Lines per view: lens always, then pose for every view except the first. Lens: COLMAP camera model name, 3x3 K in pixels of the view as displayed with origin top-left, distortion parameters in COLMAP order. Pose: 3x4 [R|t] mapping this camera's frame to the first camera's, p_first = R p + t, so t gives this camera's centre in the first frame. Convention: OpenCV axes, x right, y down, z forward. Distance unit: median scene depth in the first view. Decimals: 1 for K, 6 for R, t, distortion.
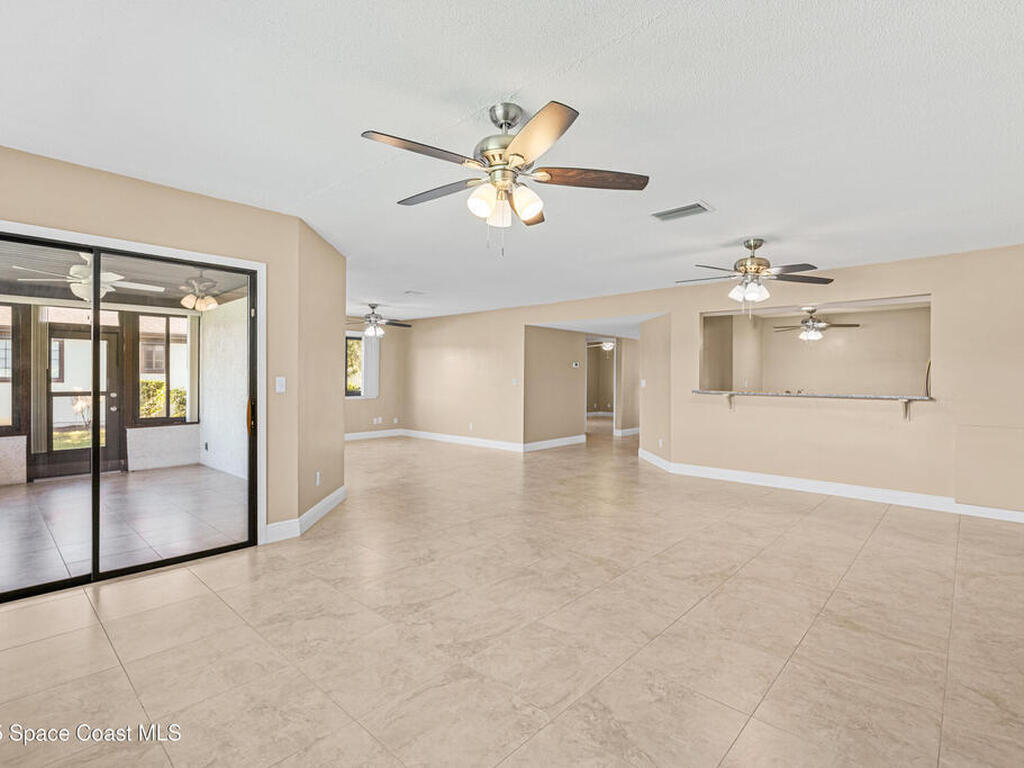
lens RADIAL K [[488.9, 0, 488.1], [0, 488.9, 378.4], [0, 0, 1]] dist [-0.003971, 0.000455]
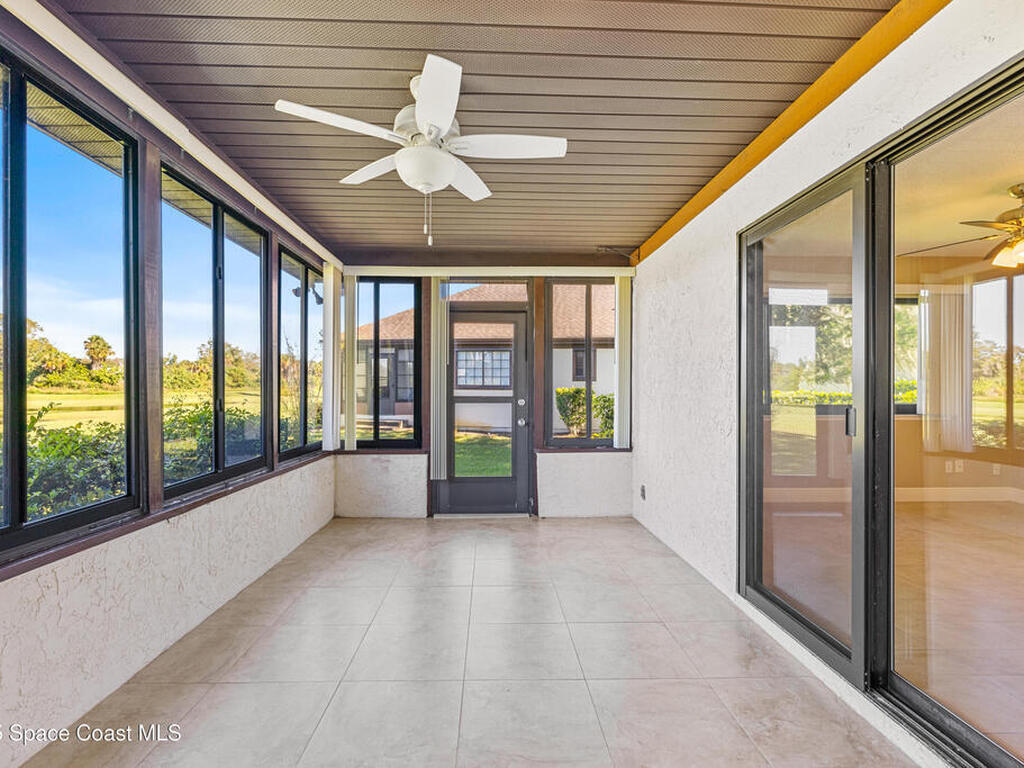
lens RADIAL K [[488.9, 0, 507.0], [0, 488.9, 384.1], [0, 0, 1]] dist [-0.003971, 0.000455]
pose [[0.720027, -0.004681, -0.693930, -0.298994], [-0.001495, 0.999964, -0.008297, 0.013770], [0.693944, 0.007012, 0.719995, 0.481539]]
